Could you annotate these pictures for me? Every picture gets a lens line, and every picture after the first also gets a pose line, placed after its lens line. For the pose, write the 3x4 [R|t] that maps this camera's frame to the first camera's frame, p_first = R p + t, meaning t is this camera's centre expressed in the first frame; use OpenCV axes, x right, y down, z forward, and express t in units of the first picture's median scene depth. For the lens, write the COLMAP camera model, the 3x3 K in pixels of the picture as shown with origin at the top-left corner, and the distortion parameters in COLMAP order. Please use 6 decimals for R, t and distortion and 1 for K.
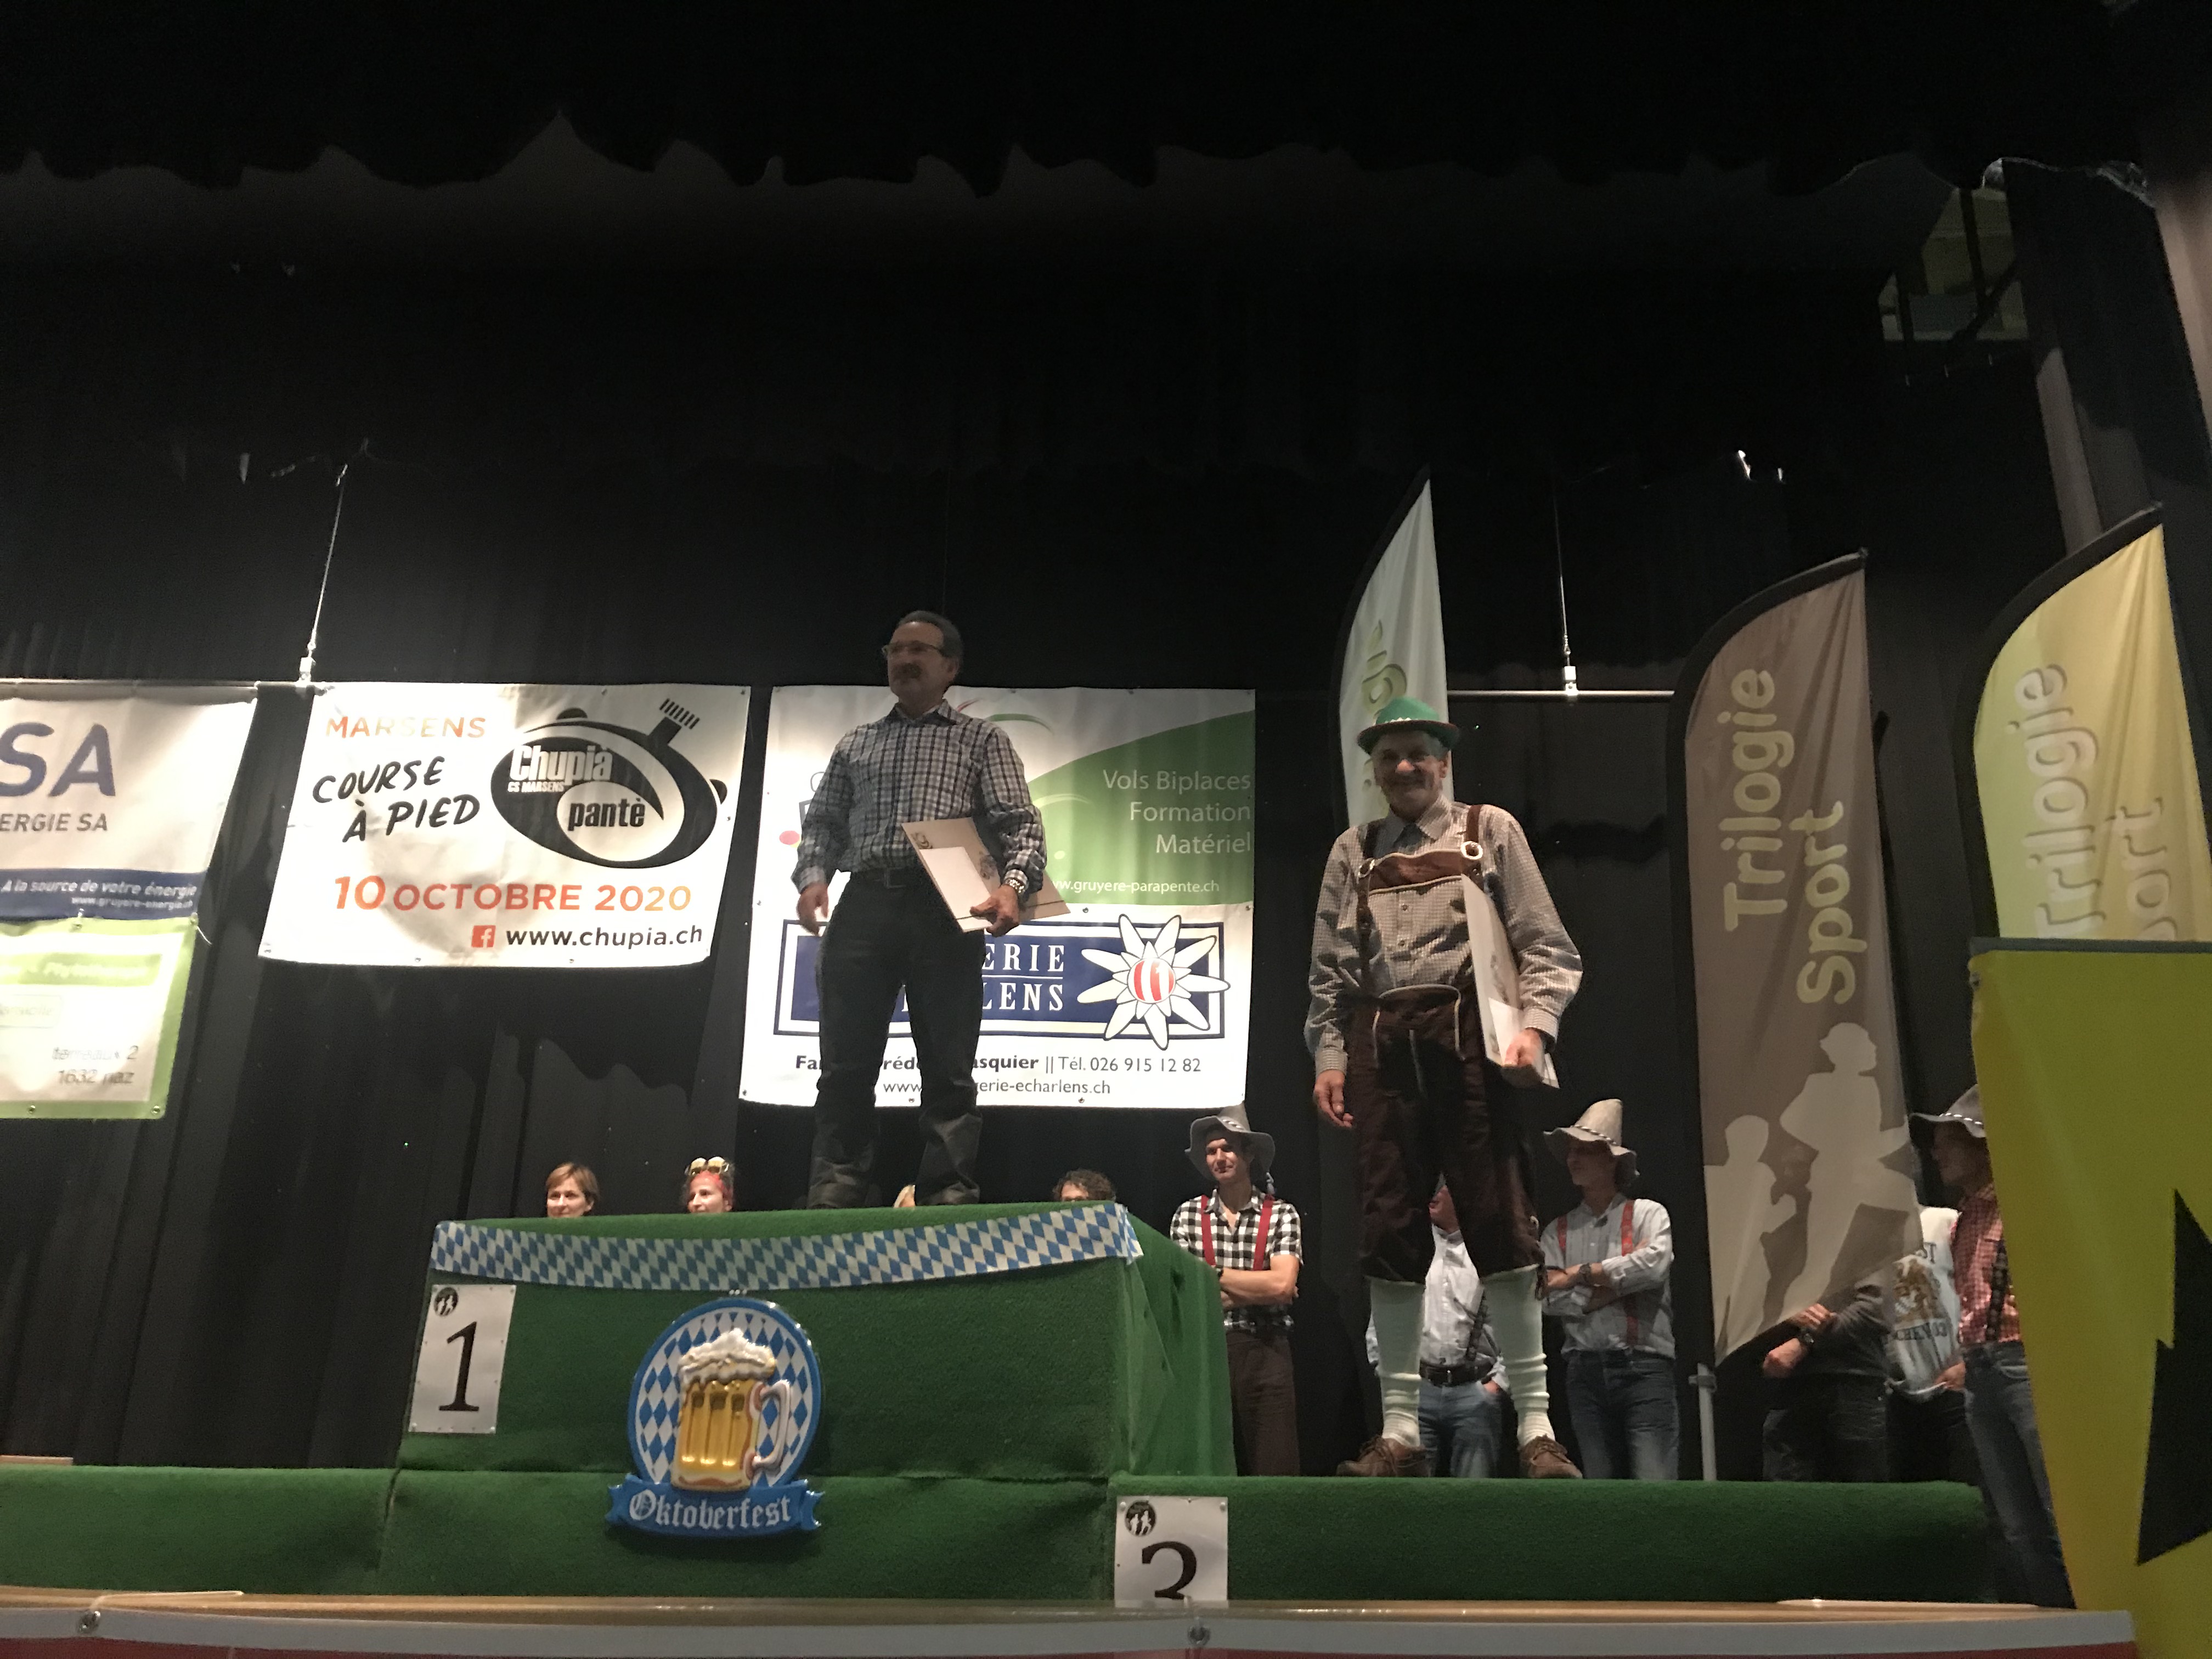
lens RADIAL K [[1836.9, 0, 1141.5], [0, 1836.9, 820.7], [0, 0, 1]] dist [0.045873, -0.102066]
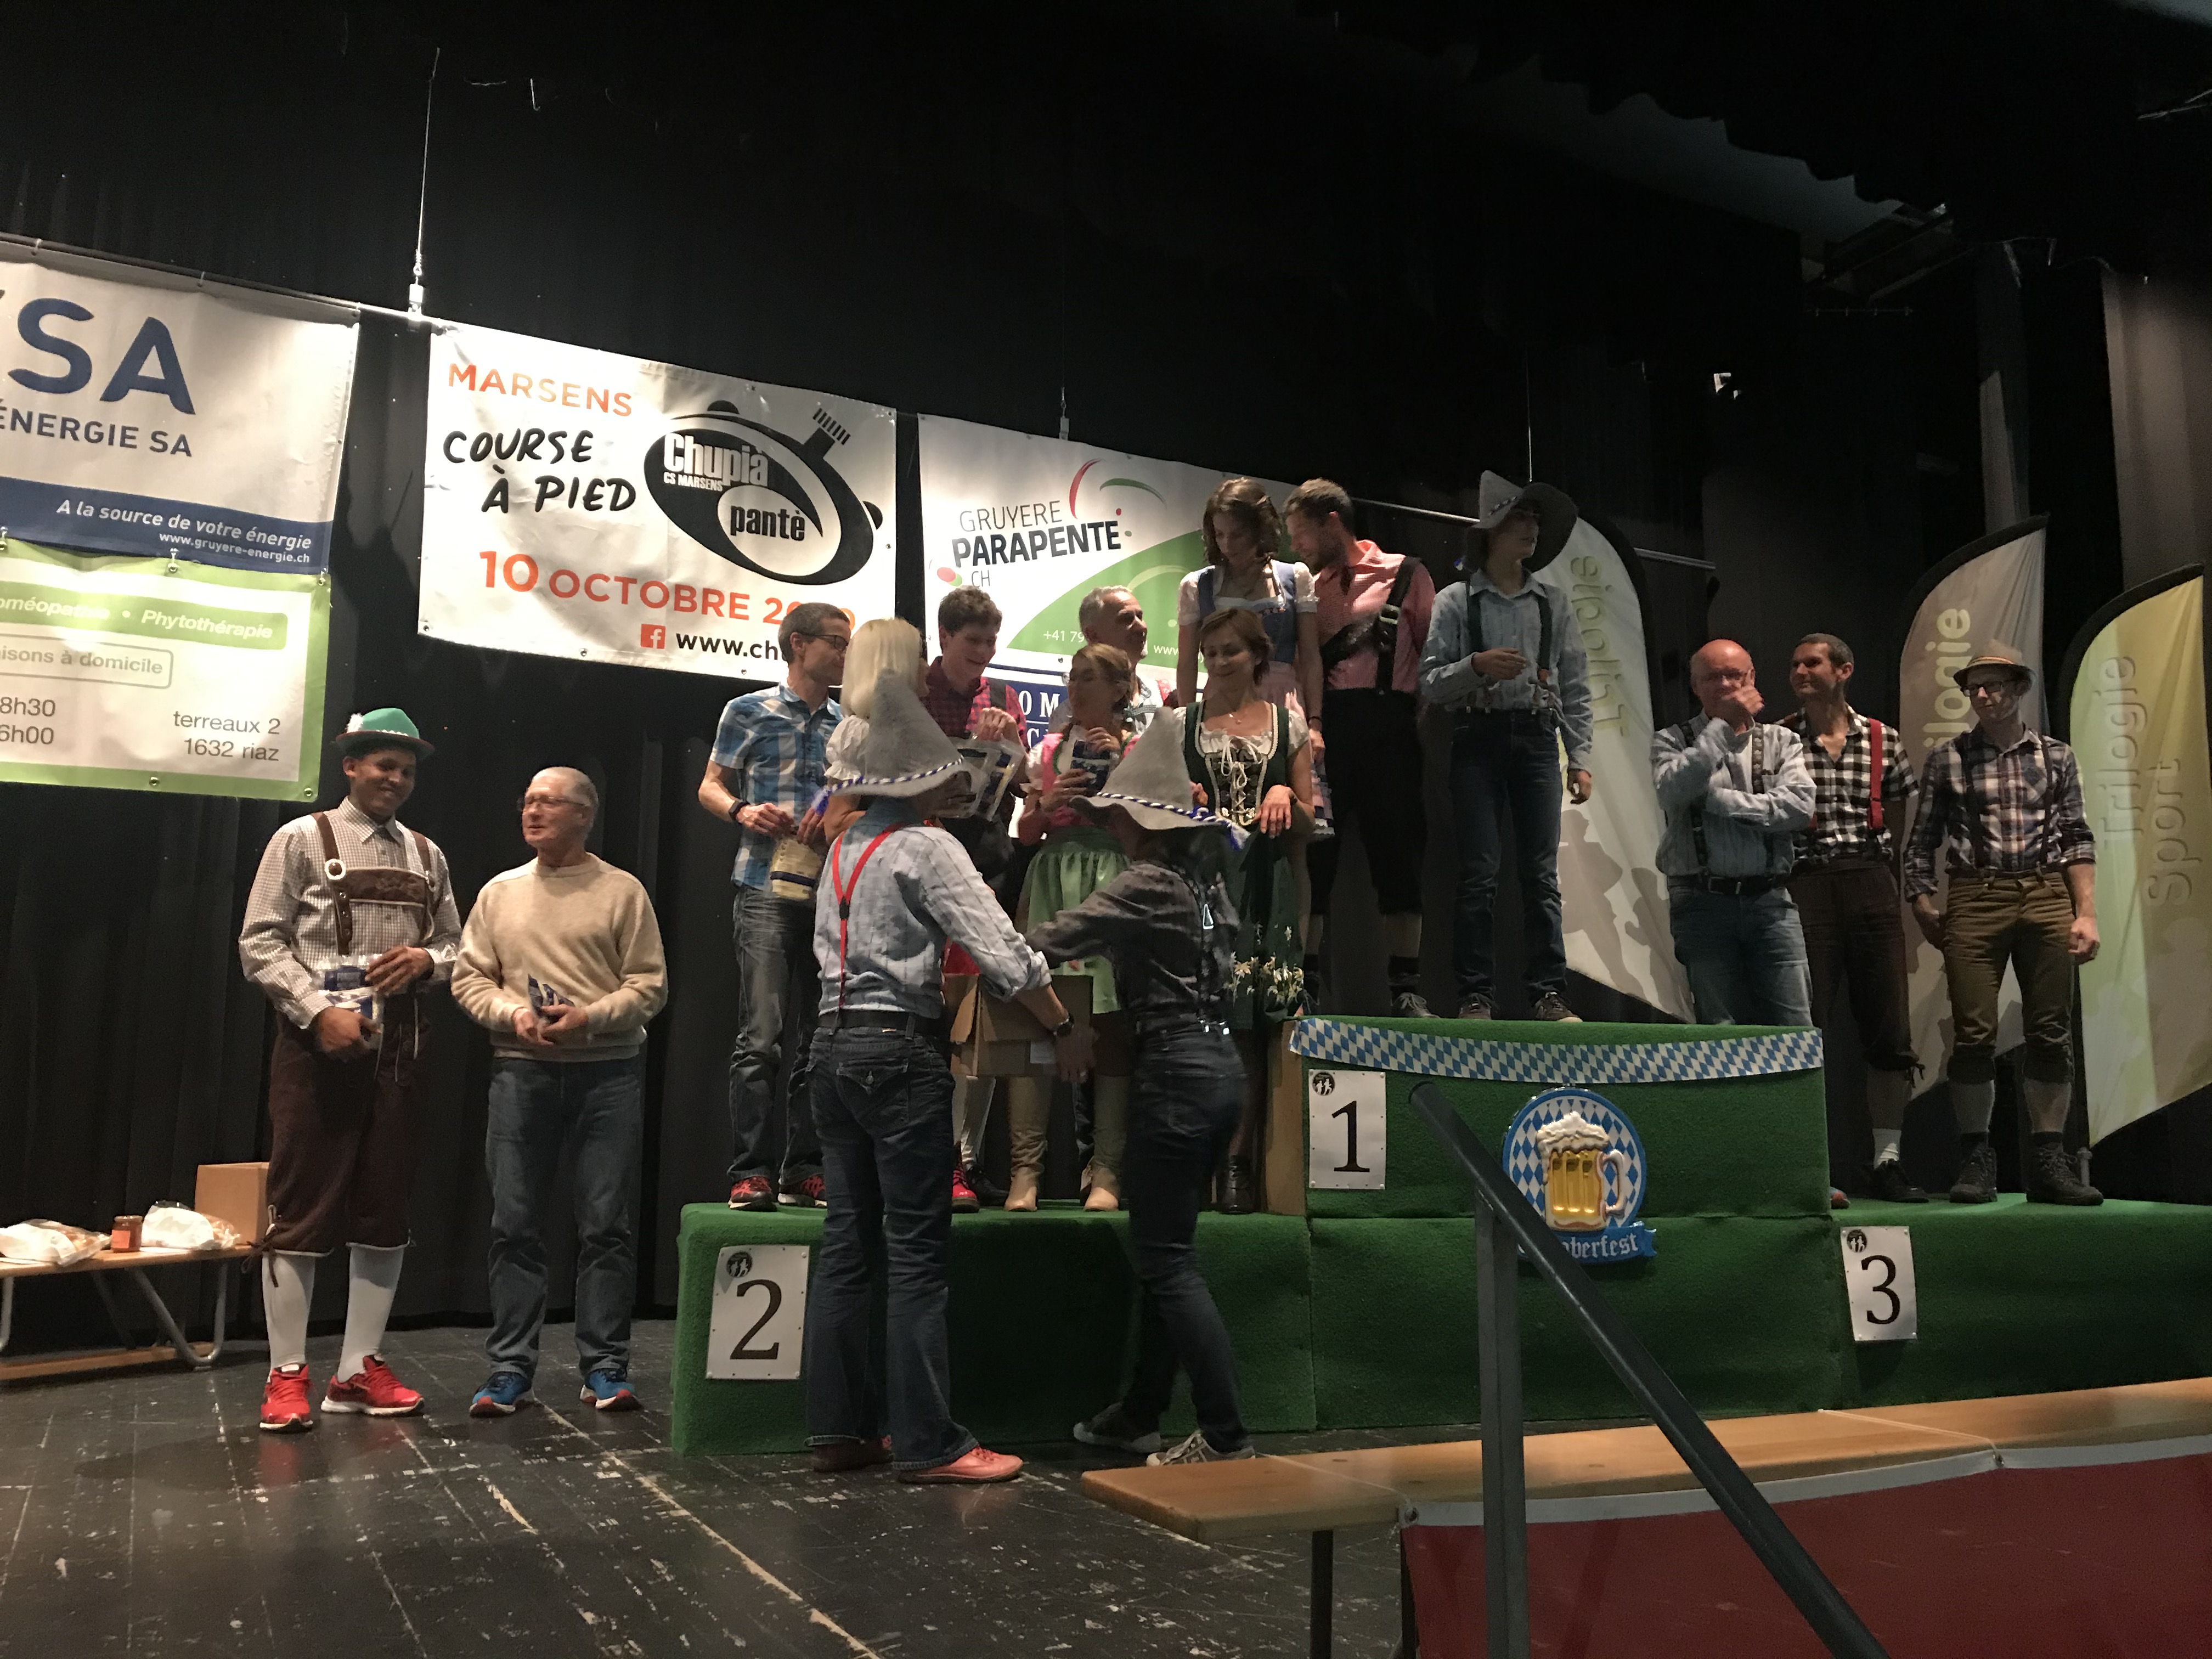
lens RADIAL K [[1836.9, 0, 1128.4], [0, 1836.9, 836.8], [0, 0, 1]] dist [0.045873, -0.102066]
pose [[0.876694, 0.061724, 0.477071, -0.628877], [-0.166331, 0.969459, 0.180230, -0.054520], [-0.451377, -0.237358, 0.860186, 0.032934]]
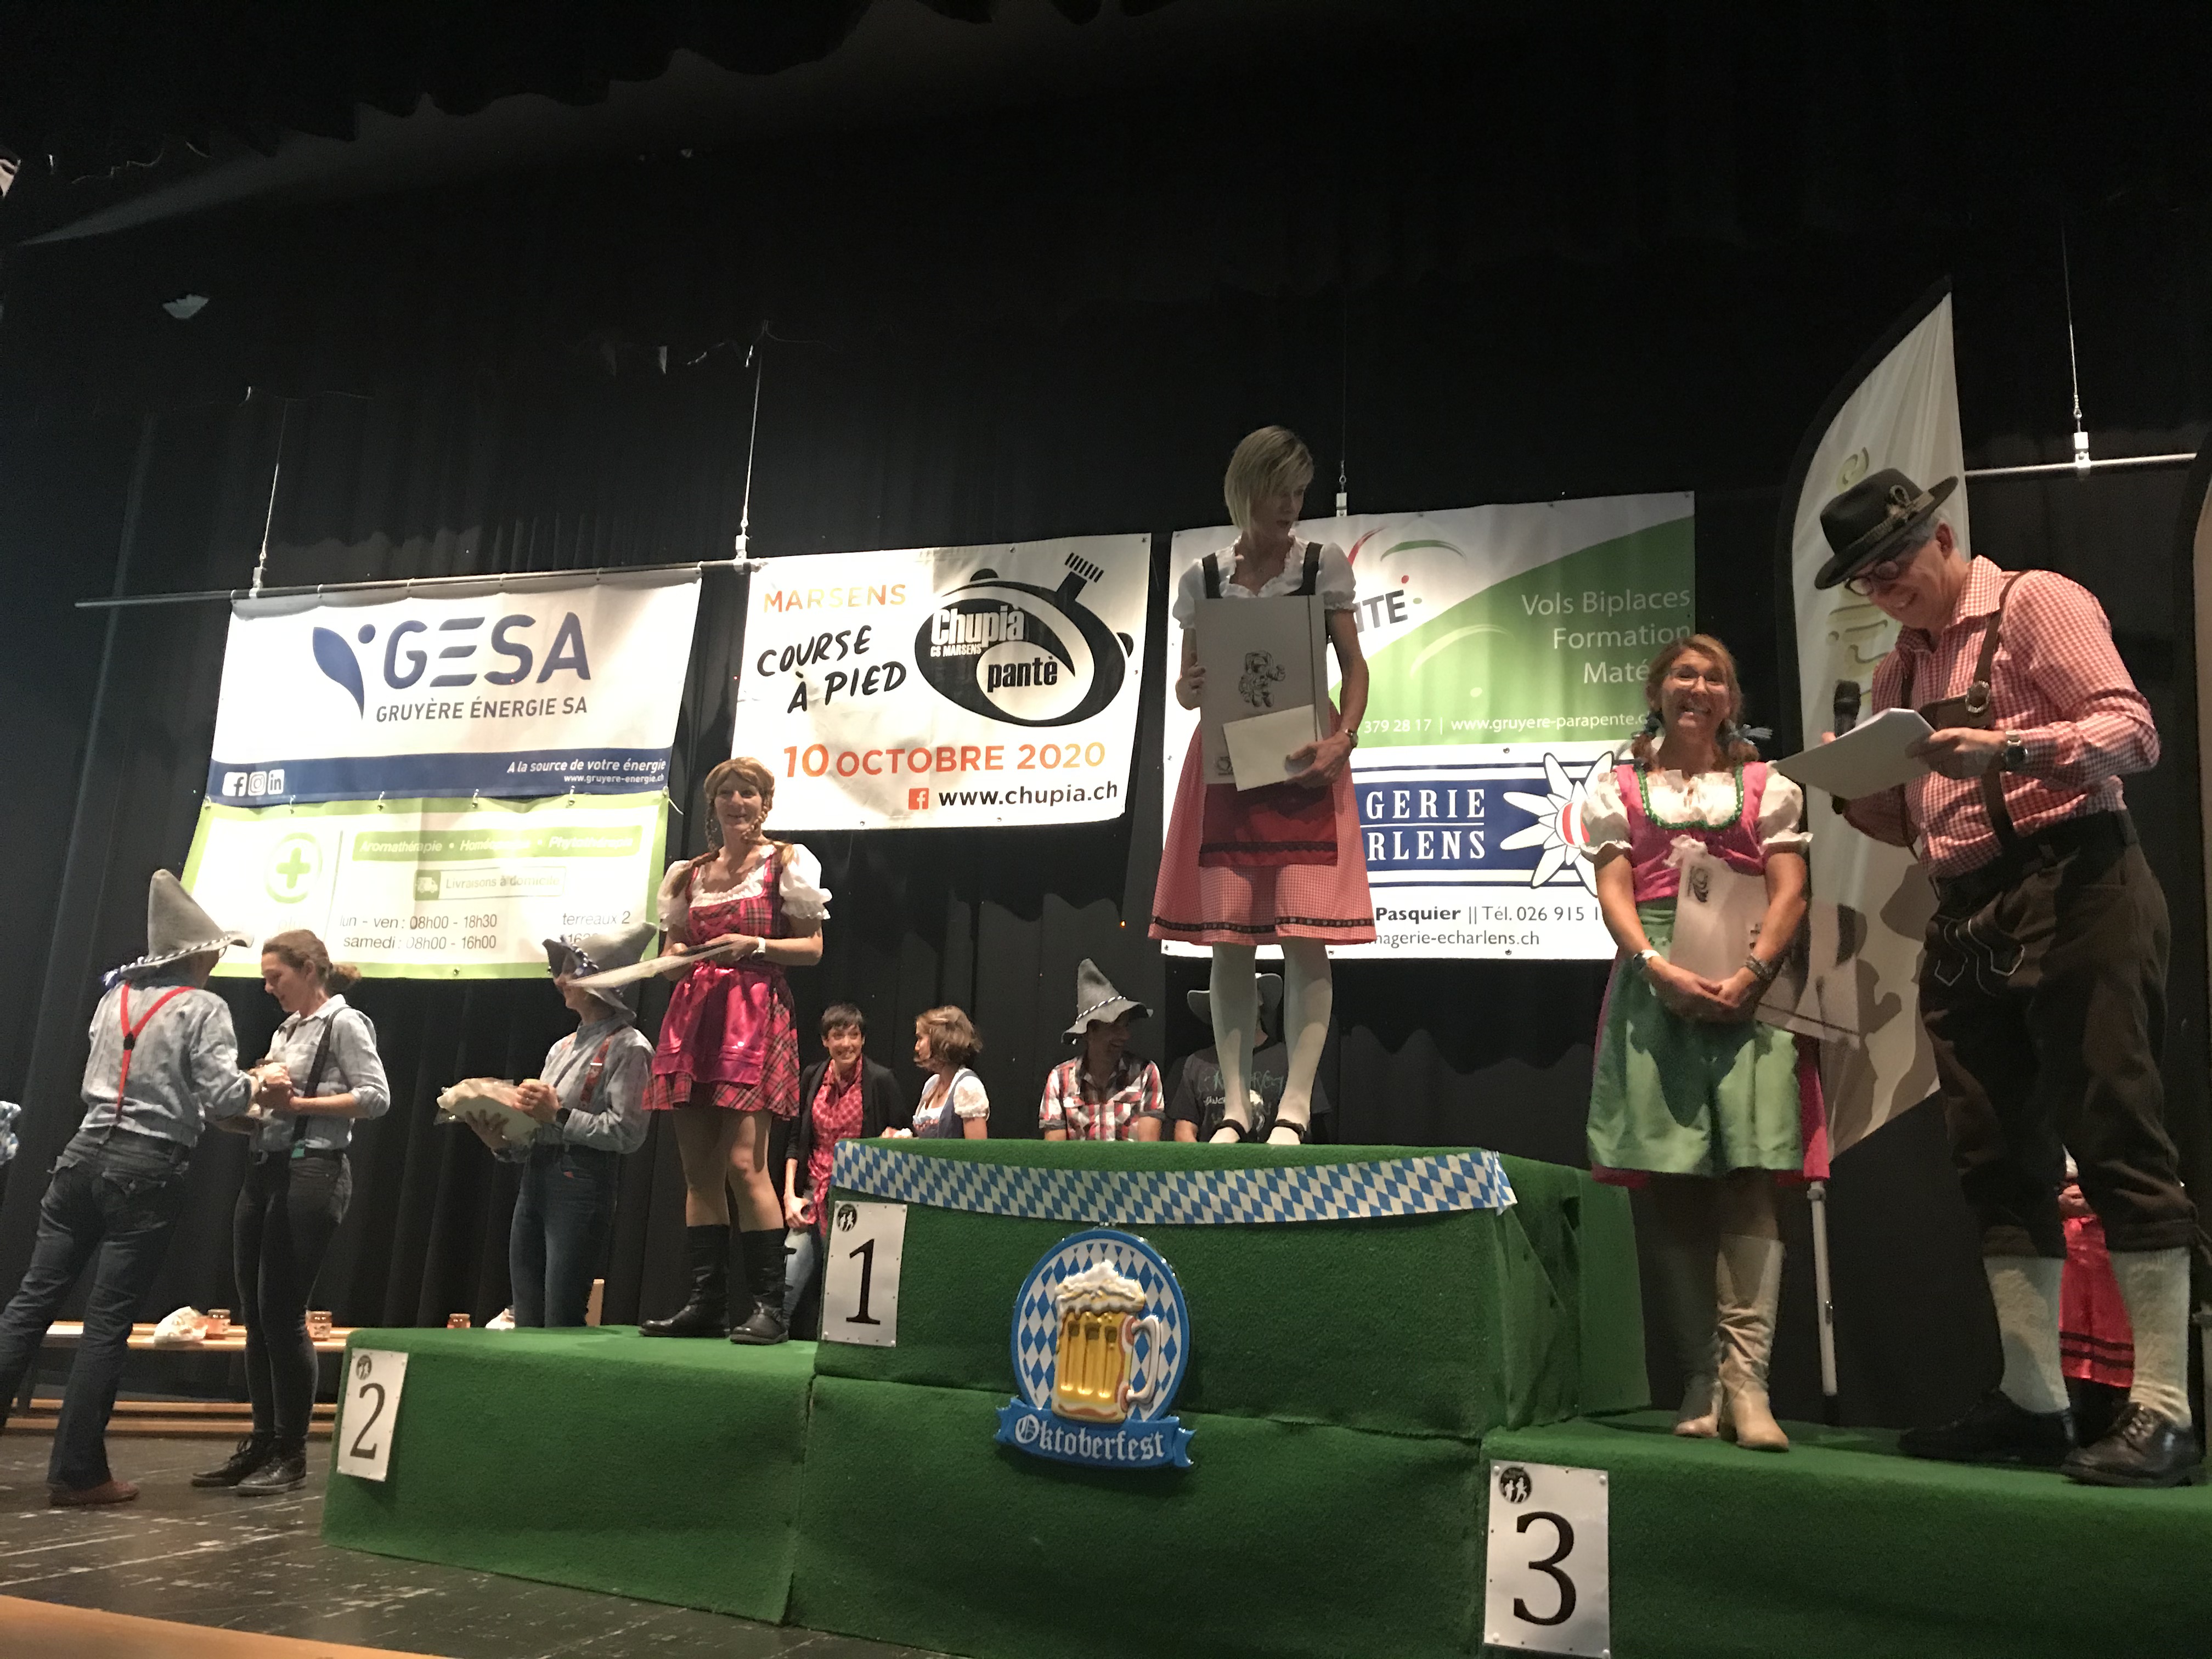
lens RADIAL K [[1836.9, 0, 1121.7], [0, 1836.9, 838.6], [0, 0, 1]] dist [0.045873, -0.102066]
pose [[0.961491, -0.029962, -0.273197, 0.038006], [0.067971, 0.989083, 0.130744, -0.045528], [0.266297, -0.144278, 0.953032, 0.044323]]
